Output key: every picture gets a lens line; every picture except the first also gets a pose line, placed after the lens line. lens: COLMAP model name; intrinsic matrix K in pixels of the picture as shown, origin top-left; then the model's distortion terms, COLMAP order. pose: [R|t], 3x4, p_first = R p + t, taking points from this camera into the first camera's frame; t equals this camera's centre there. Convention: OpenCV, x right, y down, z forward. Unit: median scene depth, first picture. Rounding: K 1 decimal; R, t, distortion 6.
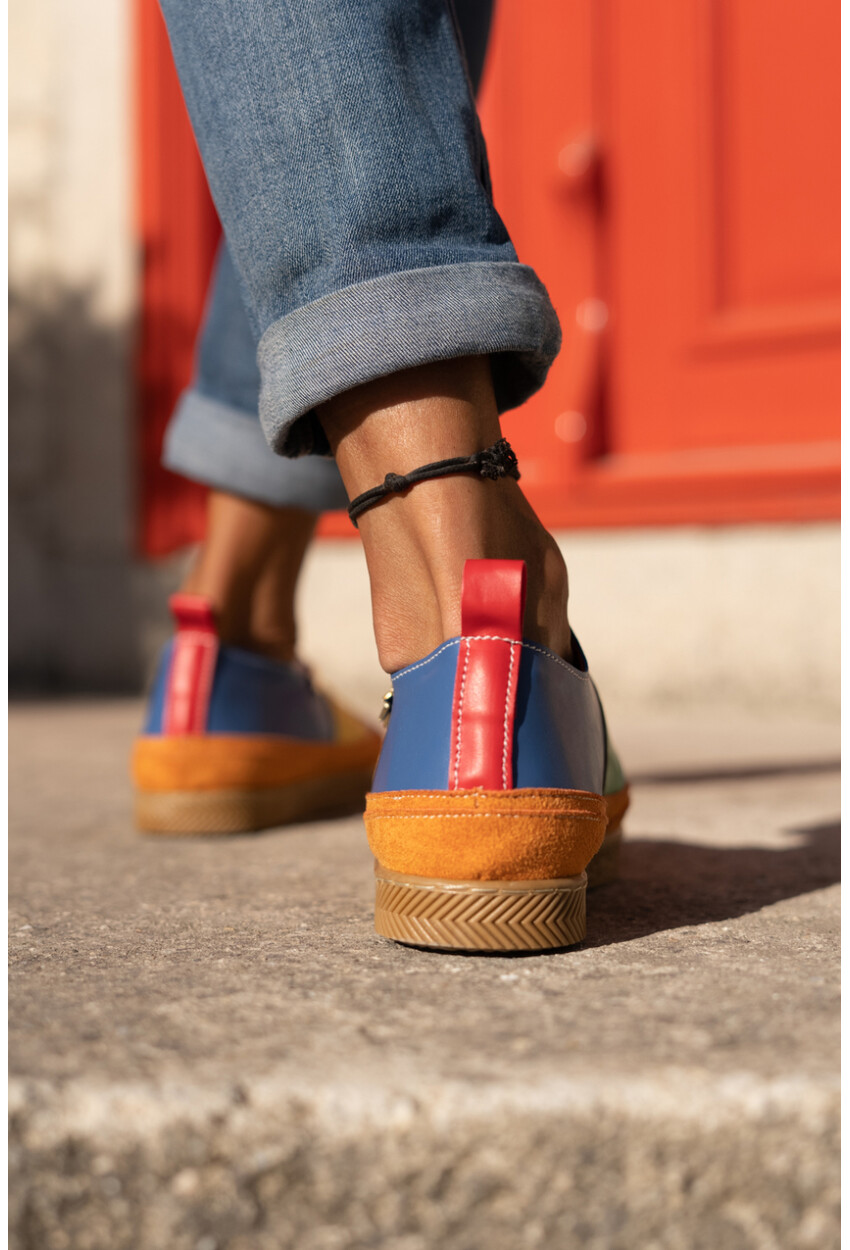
lens RADIAL K [[2080.2, 0, 425.0], [0, 2080.2, 625.0], [0, 0, 1]] dist [0.004404, -0.003711]
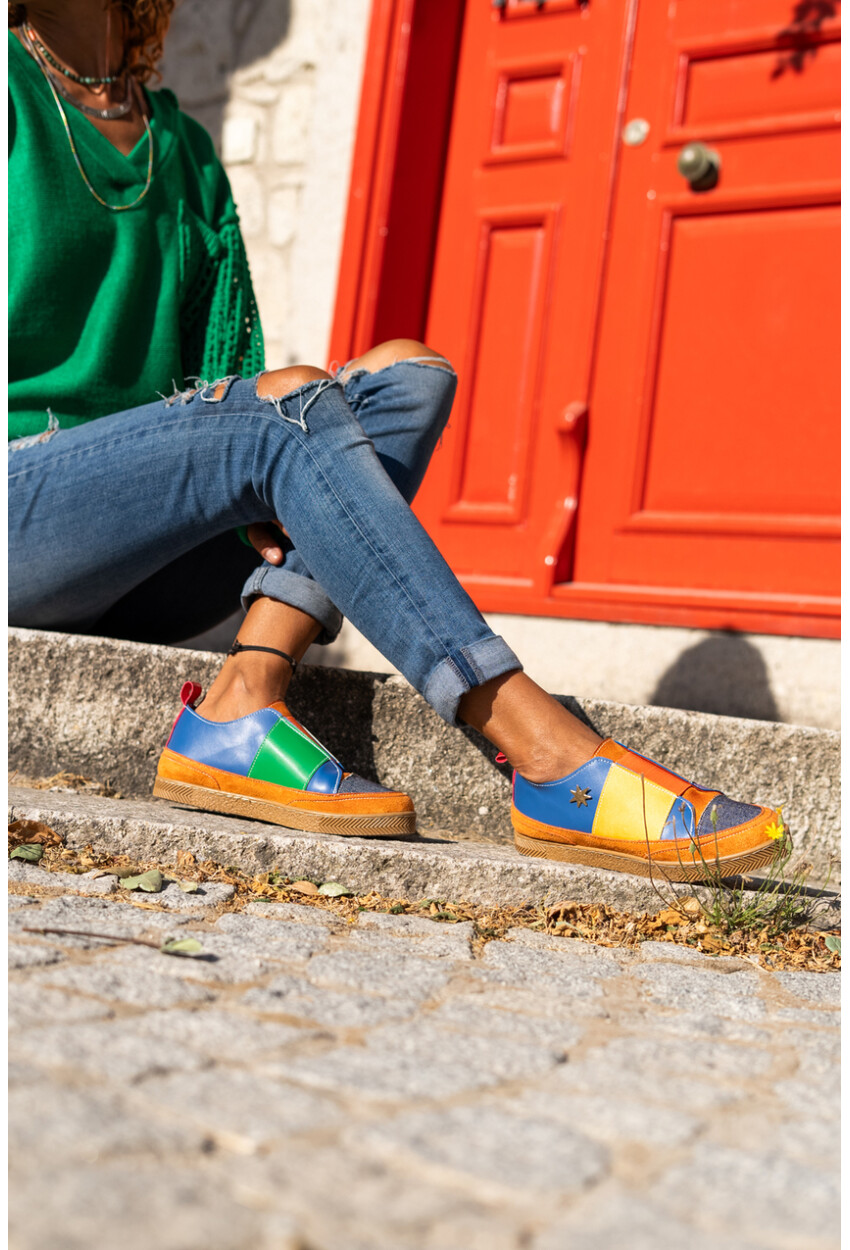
lens RADIAL K [[1986.5, 0, 493.7], [0, 1986.5, 626.2], [0, 0, 1]] dist [-0.002397, -0.127947]
pose [[0.991708, 0.125882, 0.025848, -0.018838], [-0.123954, 0.990084, -0.066099, 0.090529], [-0.033912, 0.062347, 0.997478, -0.811572]]
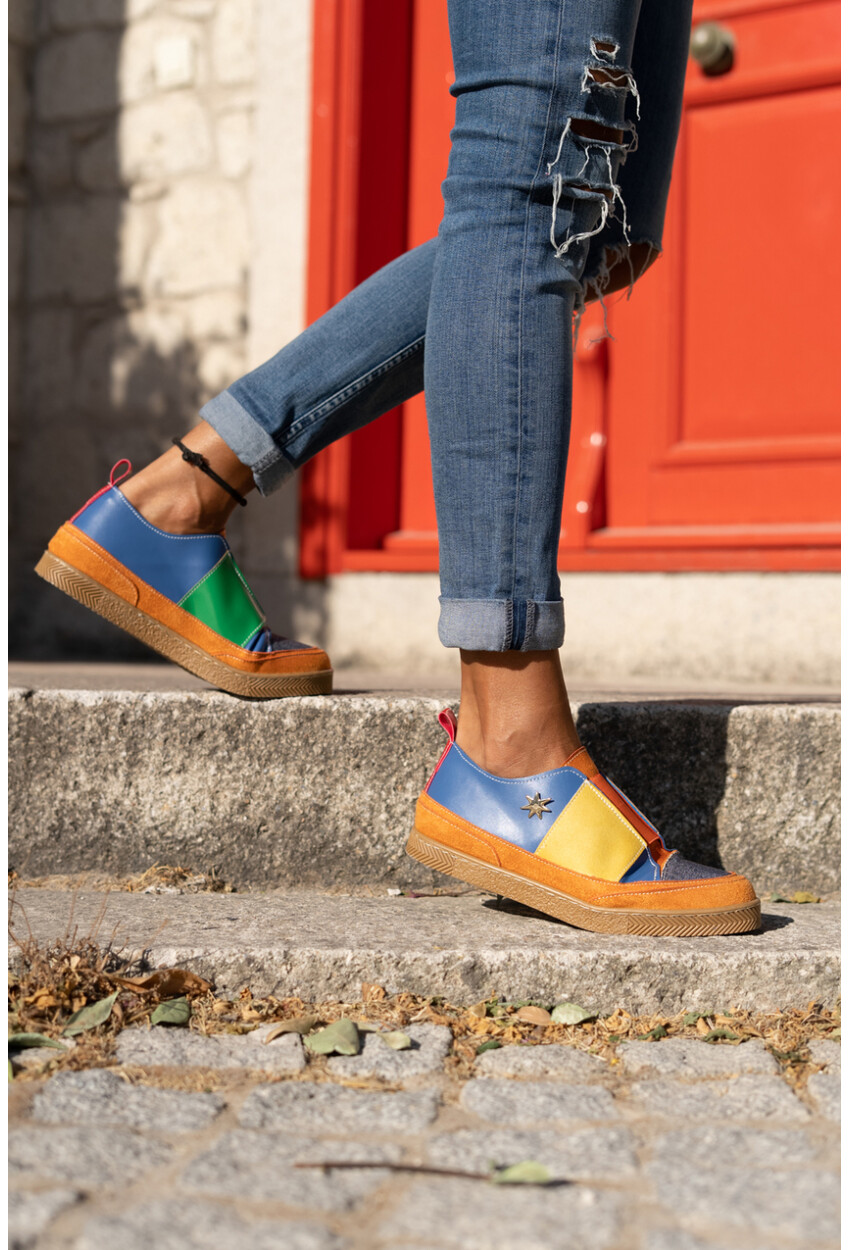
lens RADIAL K [[1986.5, 0, 493.7], [0, 1986.5, 626.2], [0, 0, 1]] dist [-0.002397, -0.127947]
pose [[0.996231, 0.030195, 0.081321, -0.135293], [-0.028211, 0.999278, -0.025435, 0.043123], [-0.082030, 0.023044, 0.996363, -0.603469]]
